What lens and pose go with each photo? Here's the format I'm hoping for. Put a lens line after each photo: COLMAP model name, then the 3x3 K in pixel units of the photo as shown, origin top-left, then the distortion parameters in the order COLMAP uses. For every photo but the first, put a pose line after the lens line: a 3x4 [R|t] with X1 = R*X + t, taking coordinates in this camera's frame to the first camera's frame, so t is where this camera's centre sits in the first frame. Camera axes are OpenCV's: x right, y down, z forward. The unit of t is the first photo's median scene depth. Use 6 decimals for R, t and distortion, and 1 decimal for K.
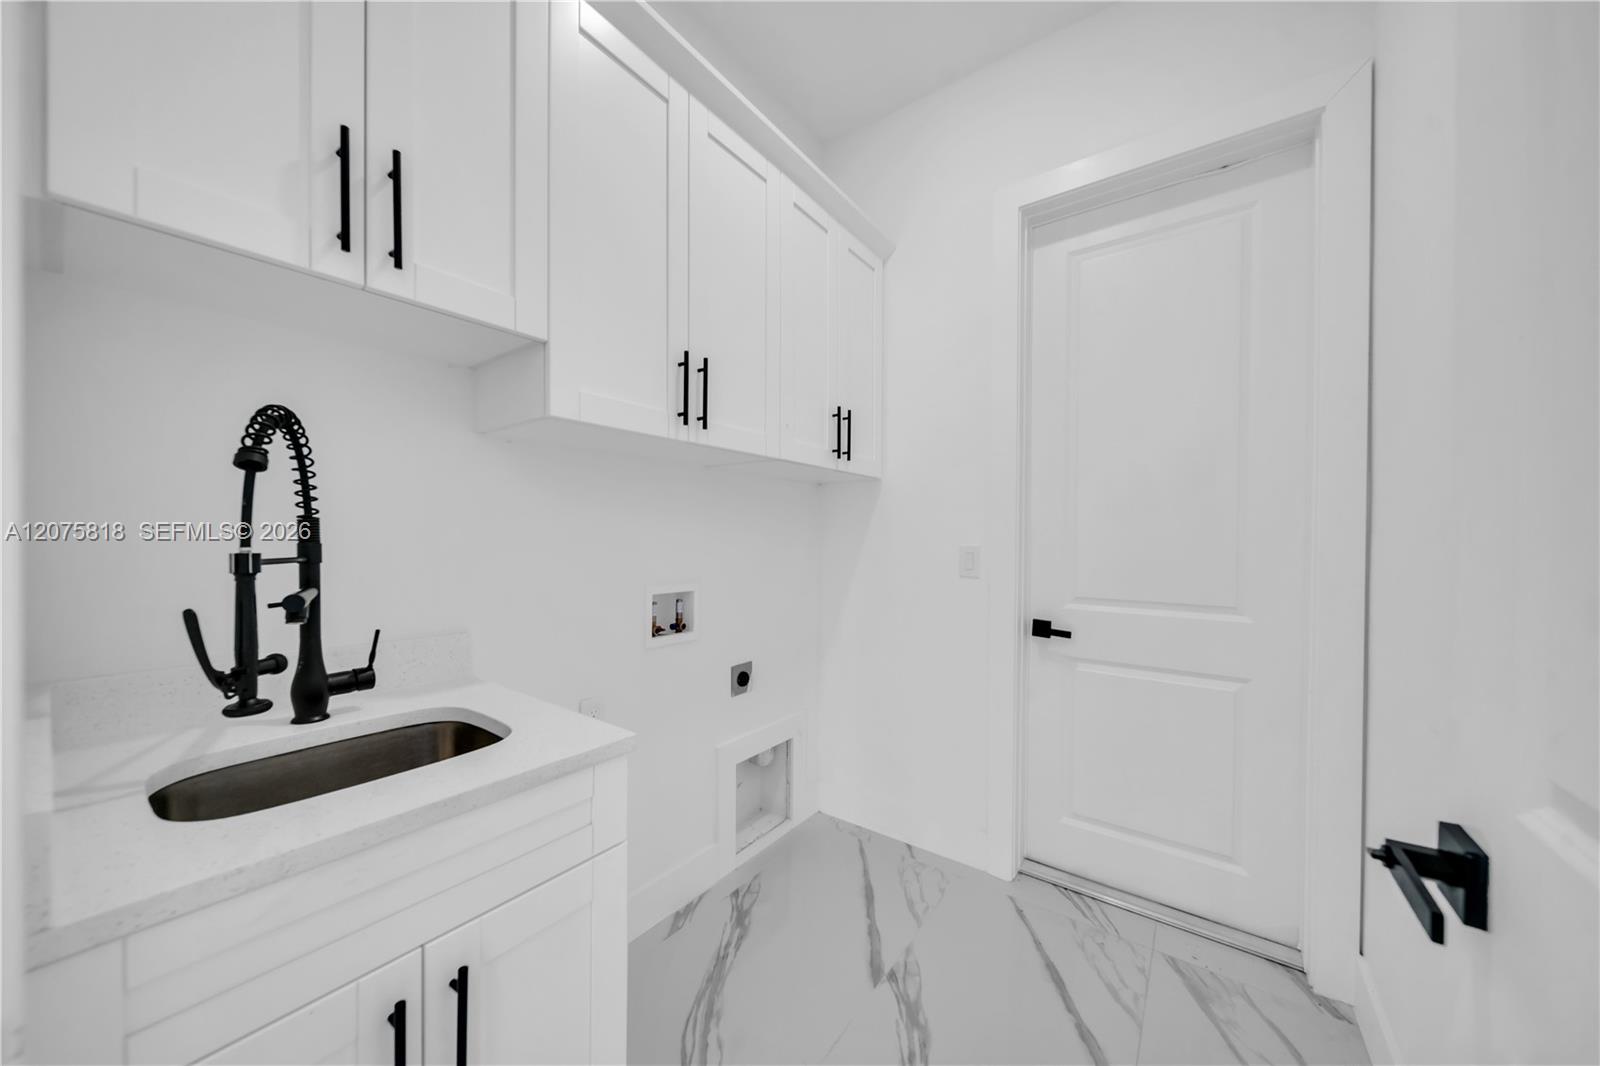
lens RADIAL K [[554.2, 0, 804.6], [0, 554.2, 541.6], [0, 0, 1]] dist [0.000590, -0.000258]
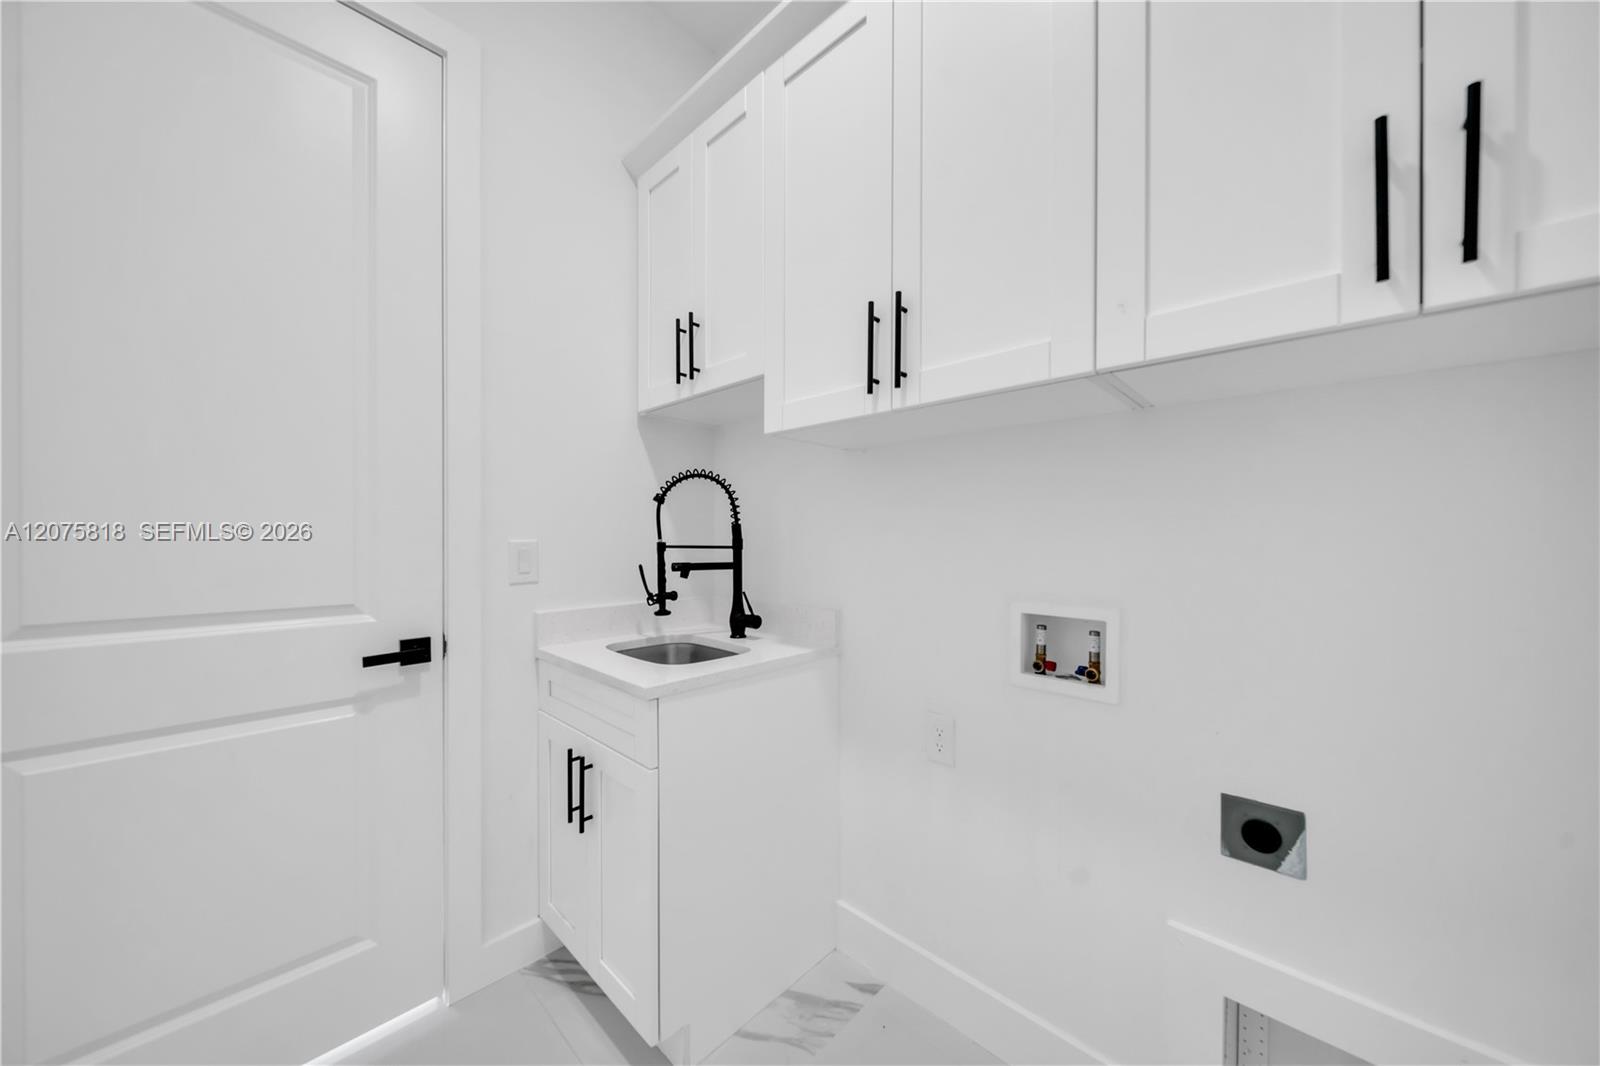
lens RADIAL K [[554.2, 0, 804.6], [0, 554.2, 541.6], [0, 0, 1]] dist [0.000590, -0.000258]
pose [[-0.128892, 0.014328, -0.991555, 0.737929], [-0.005102, 0.999873, 0.015111, -0.010897], [0.991646, 0.007007, -0.128802, 1.251449]]
